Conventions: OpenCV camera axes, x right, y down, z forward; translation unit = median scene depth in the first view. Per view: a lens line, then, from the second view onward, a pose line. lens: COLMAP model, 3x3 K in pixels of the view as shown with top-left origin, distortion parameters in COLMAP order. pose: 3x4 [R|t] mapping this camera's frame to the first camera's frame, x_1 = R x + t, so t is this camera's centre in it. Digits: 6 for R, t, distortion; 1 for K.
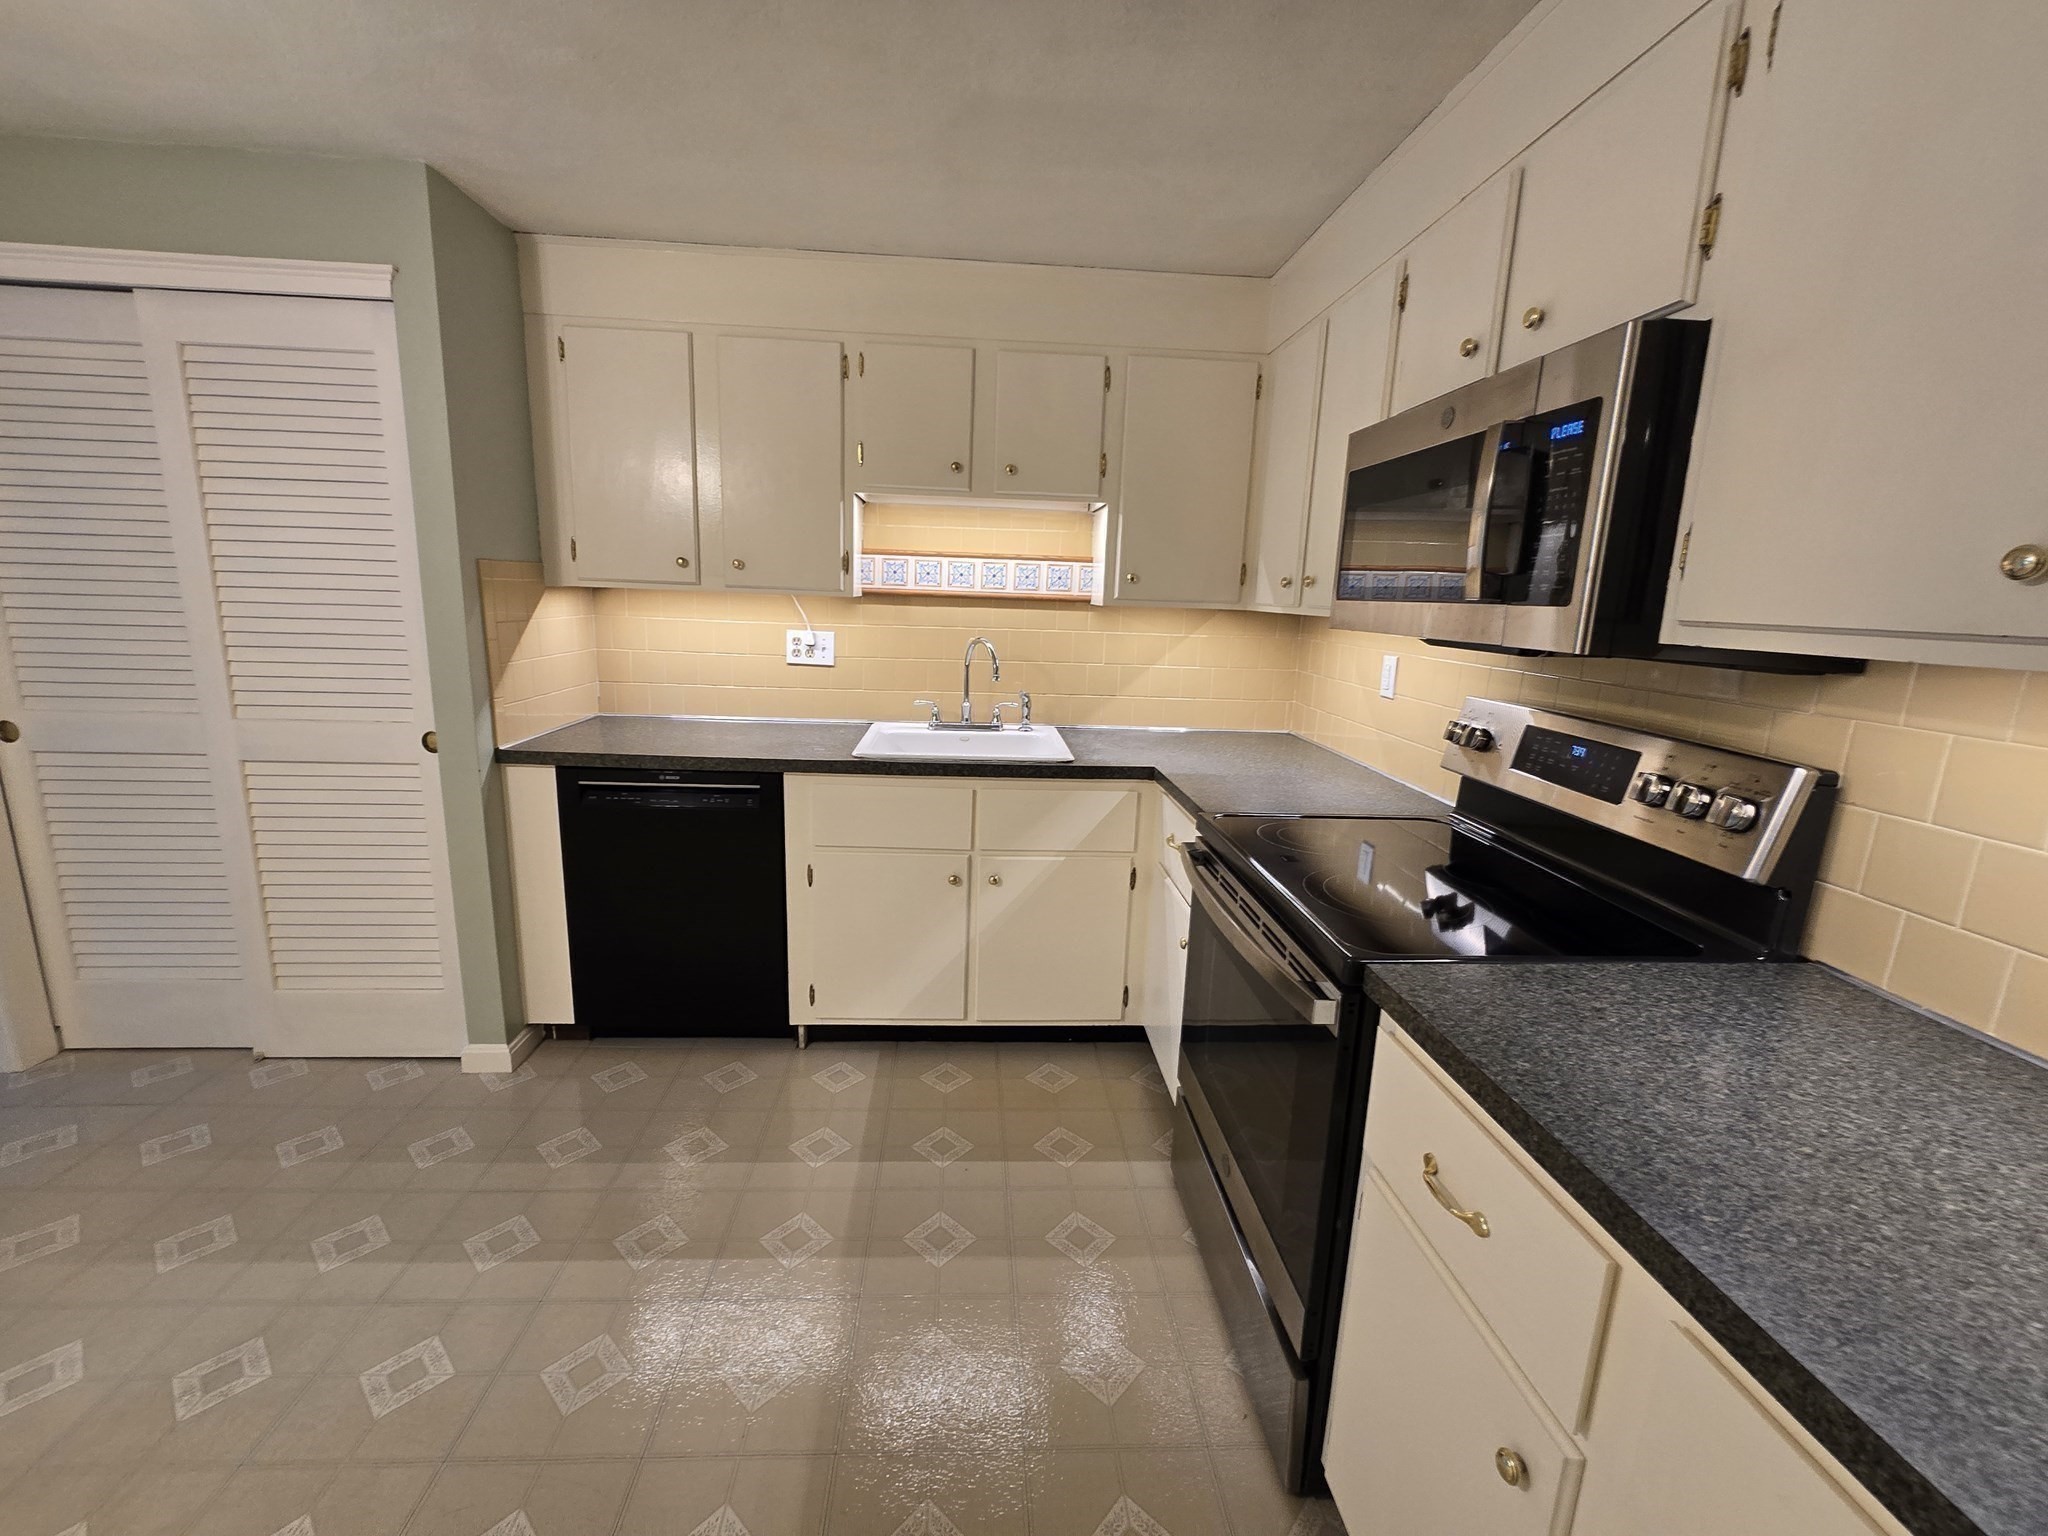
lens RADIAL K [[837.5, 0, 1005.9], [0, 837.5, 763.2], [0, 0, 1]] dist [-0.005775, 0.001644]
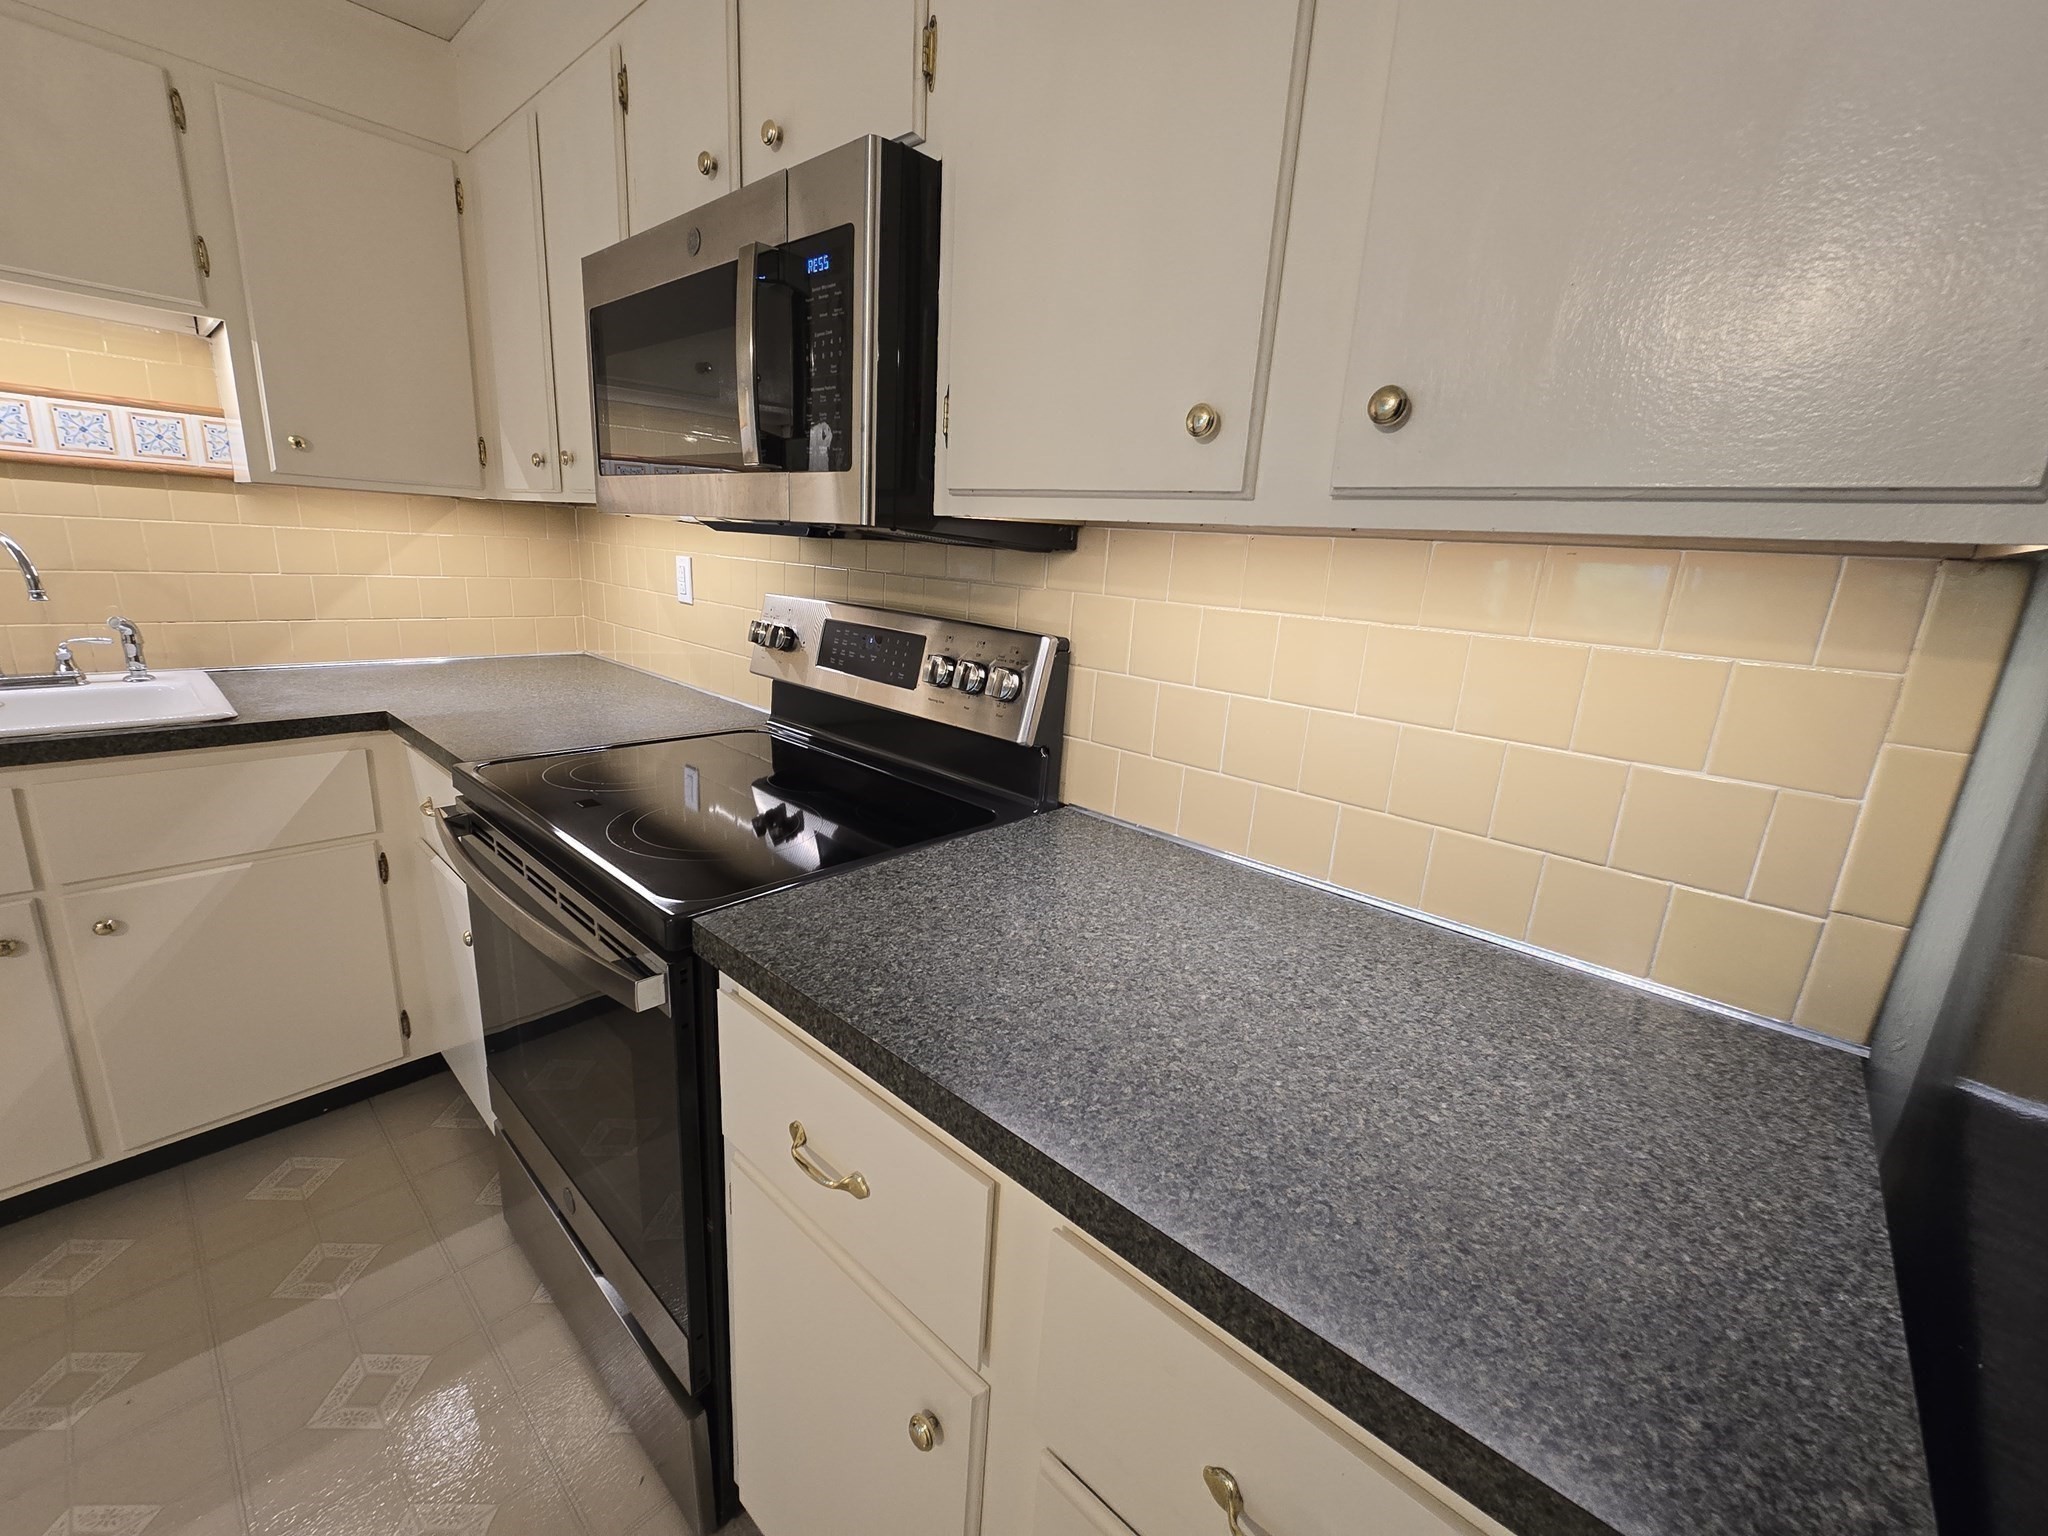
lens RADIAL K [[837.5, 0, 1012.5], [0, 837.5, 763.0], [0, 0, 1]] dist [-0.005775, 0.001644]
pose [[0.710050, -0.163439, 0.684921, 0.110573], [0.102691, 0.986326, 0.128904, 0.019905], [-0.696623, -0.021193, 0.717124, 0.192515]]
